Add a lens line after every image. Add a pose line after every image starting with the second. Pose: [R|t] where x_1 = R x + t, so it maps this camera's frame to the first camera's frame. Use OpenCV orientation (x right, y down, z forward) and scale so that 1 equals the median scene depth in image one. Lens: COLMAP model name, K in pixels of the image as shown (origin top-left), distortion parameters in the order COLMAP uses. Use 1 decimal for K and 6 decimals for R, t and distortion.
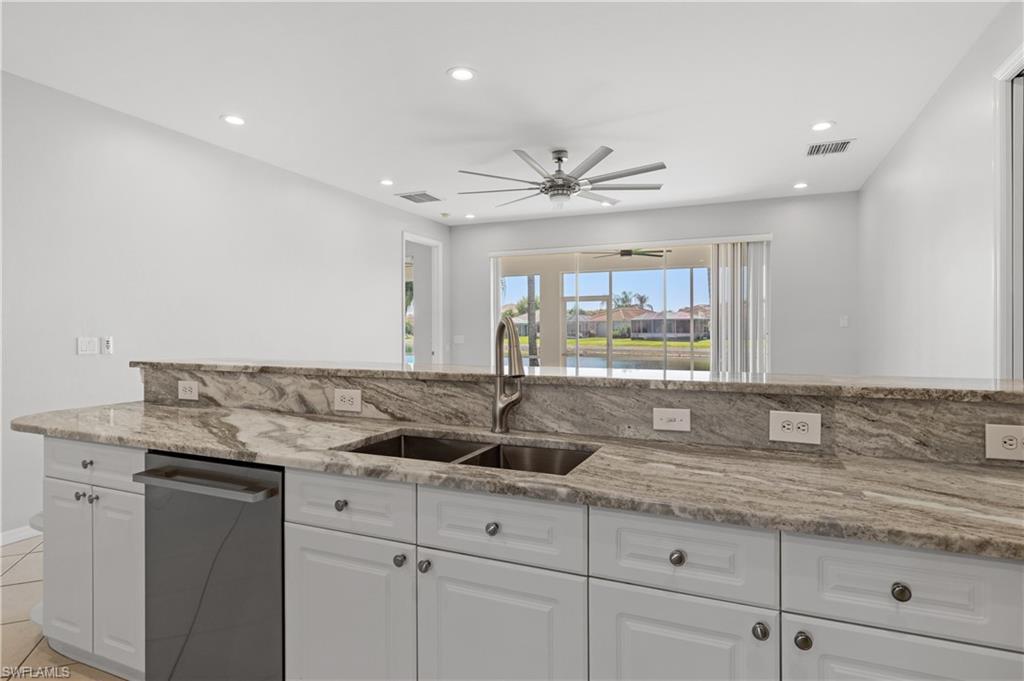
lens RADIAL K [[542.7, 0, 512.5], [0, 542.7, 337.3], [0, 0, 1]] dist [0.002162, 0.000020]
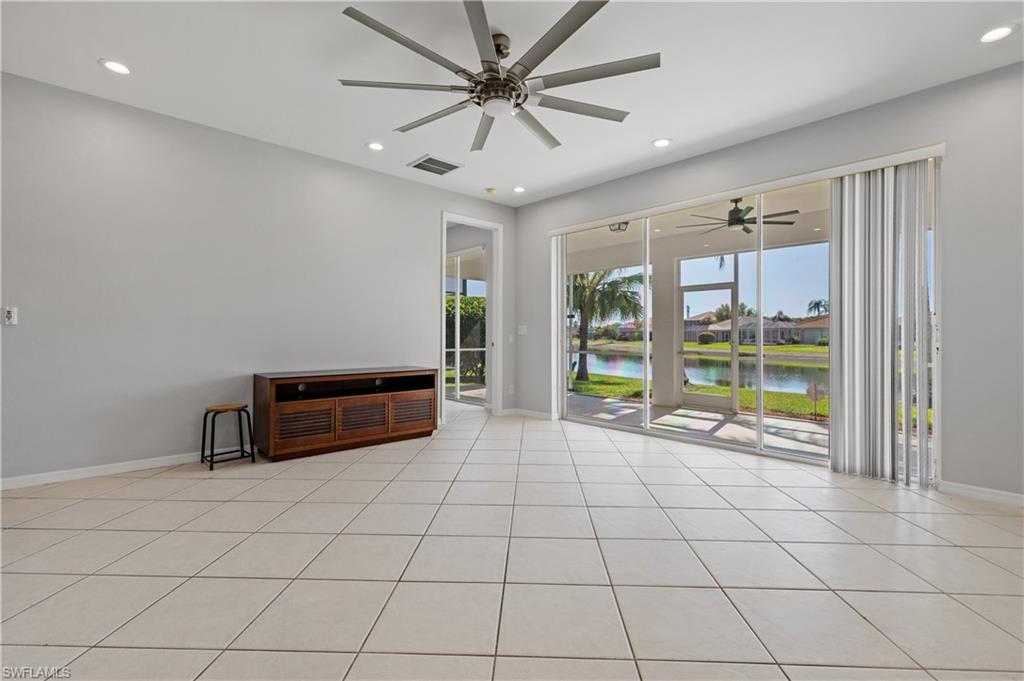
lens RADIAL K [[464.2, 0, 514.8], [0, 464.2, 338.0], [0, 0, 1]] dist [0.008026, -0.004063]
pose [[0.915697, 0.008290, -0.401783, 0.162934], [-0.012755, 0.999883, -0.008440, 0.019037], [0.401666, 0.012853, 0.915696, 0.224047]]
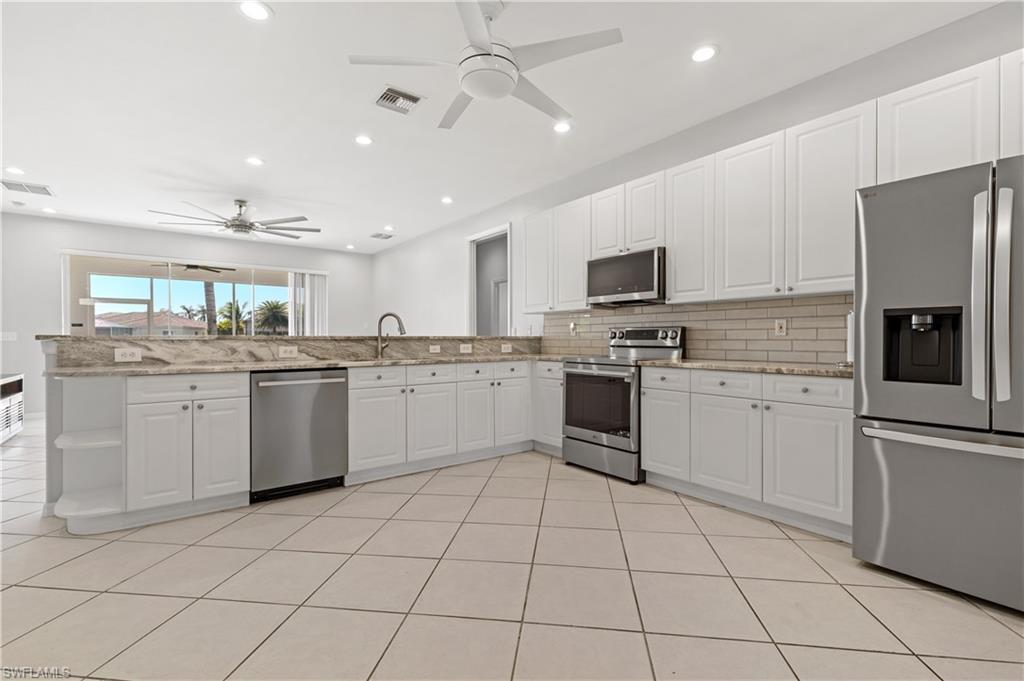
lens RADIAL K [[464.2, 0, 518.0], [0, 464.2, 341.9], [0, 0, 1]] dist [0.008026, -0.004063]
pose [[0.478855, -0.007039, 0.877866, -0.303588], [0.015116, 0.999886, -0.000228, 0.020479], [-0.877764, 0.013379, 0.478907, -0.109017]]
